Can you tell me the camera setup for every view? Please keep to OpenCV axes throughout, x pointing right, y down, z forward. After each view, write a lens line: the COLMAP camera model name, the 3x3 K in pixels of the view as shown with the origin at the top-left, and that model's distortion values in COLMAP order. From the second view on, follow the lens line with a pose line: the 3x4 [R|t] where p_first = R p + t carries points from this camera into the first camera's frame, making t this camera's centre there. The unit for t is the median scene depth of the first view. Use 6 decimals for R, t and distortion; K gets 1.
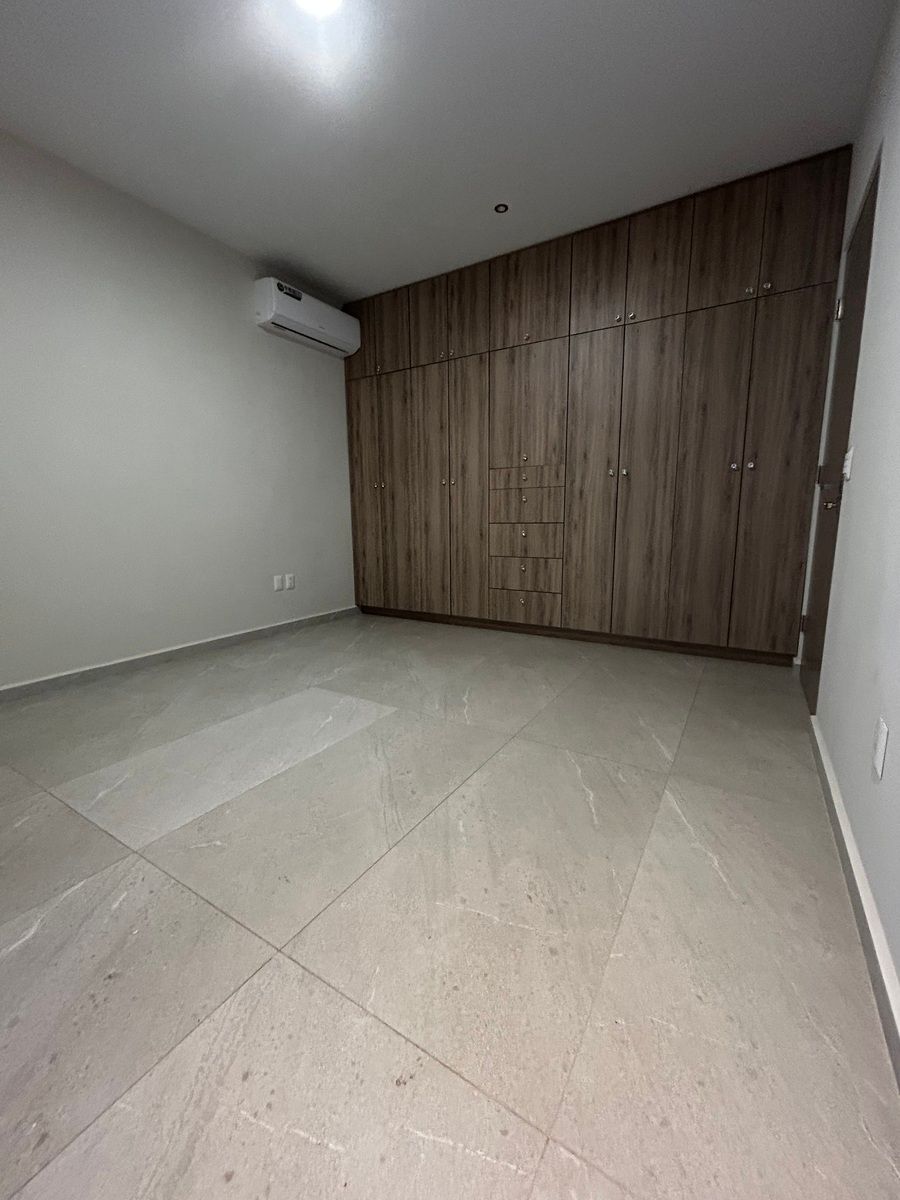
lens RADIAL K [[479.4, 0, 454.0], [0, 479.4, 600.4], [0, 0, 1]] dist [0.001615, 0.000072]
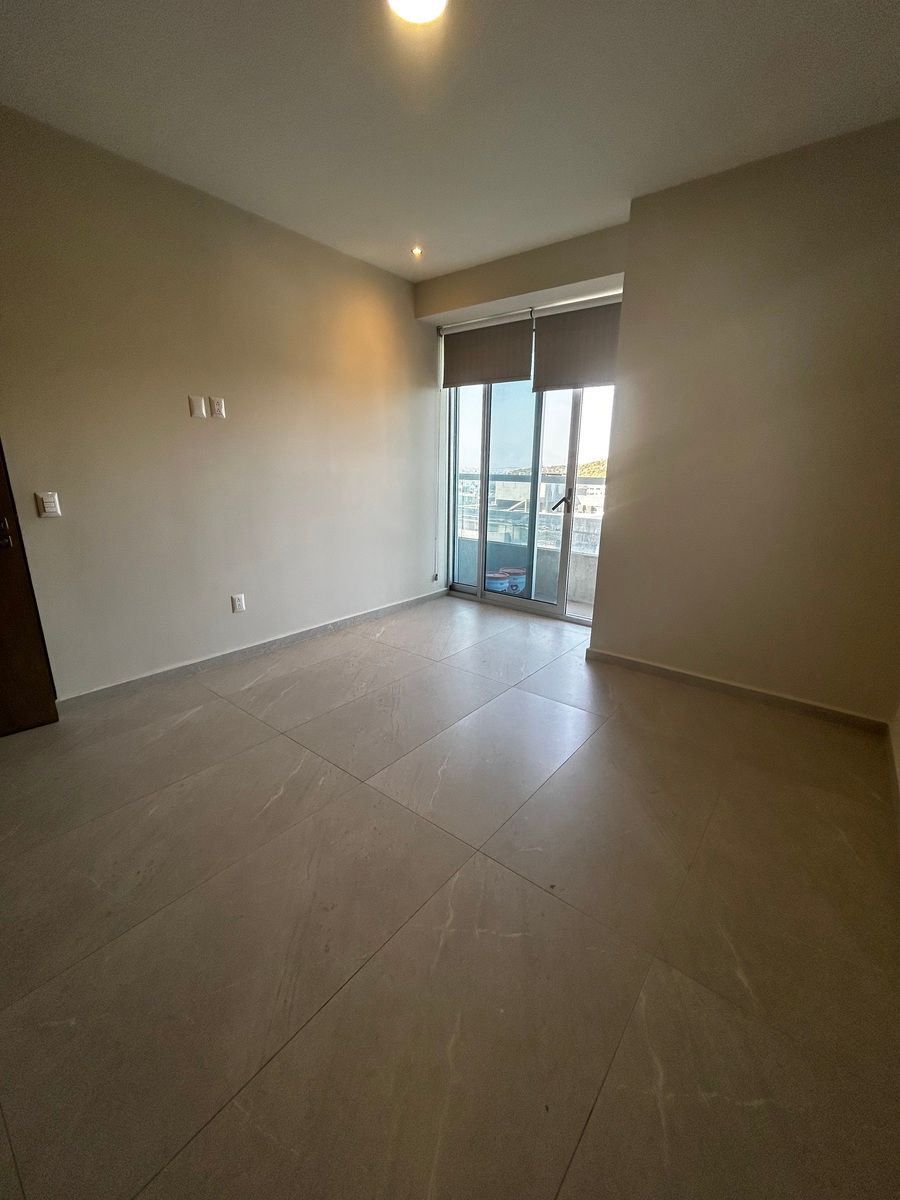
lens RADIAL K [[479.4, 0, 452.7], [0, 479.4, 598.8], [0, 0, 1]] dist [0.001615, 0.000072]
pose [[-0.992001, -0.032036, 0.122099, -0.487596], [0.023991, 0.901781, 0.431527, -0.593521], [-0.123931, 0.431004, -0.893799, 2.132579]]
